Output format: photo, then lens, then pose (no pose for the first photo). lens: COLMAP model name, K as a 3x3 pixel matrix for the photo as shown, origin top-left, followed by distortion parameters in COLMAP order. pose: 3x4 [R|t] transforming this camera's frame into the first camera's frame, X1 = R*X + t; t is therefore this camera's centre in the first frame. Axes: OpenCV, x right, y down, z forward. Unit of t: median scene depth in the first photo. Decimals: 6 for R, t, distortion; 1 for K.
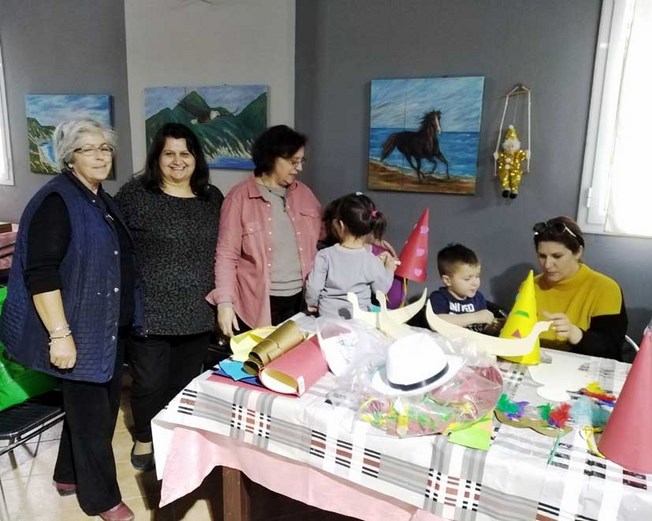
lens RADIAL K [[532.0, 0, 325.6], [0, 532.0, 261.4], [0, 0, 1]] dist [0.011287, -0.017166]
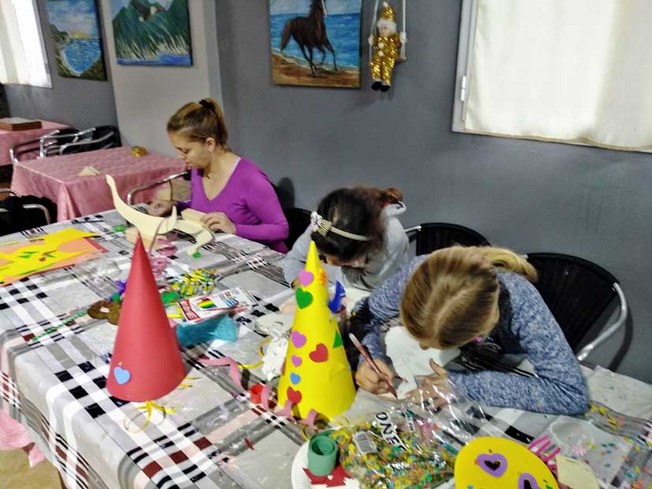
lens RADIAL K [[494.0, 0, 326.0], [0, 494.0, 243.2], [0, 0, 1]] dist [-0.002719, -0.007616]
pose [[0.962814, 0.078202, -0.258599, 0.450483], [-0.040169, 0.987988, 0.149217, 0.010227], [0.267162, -0.133281, 0.954390, 0.156132]]
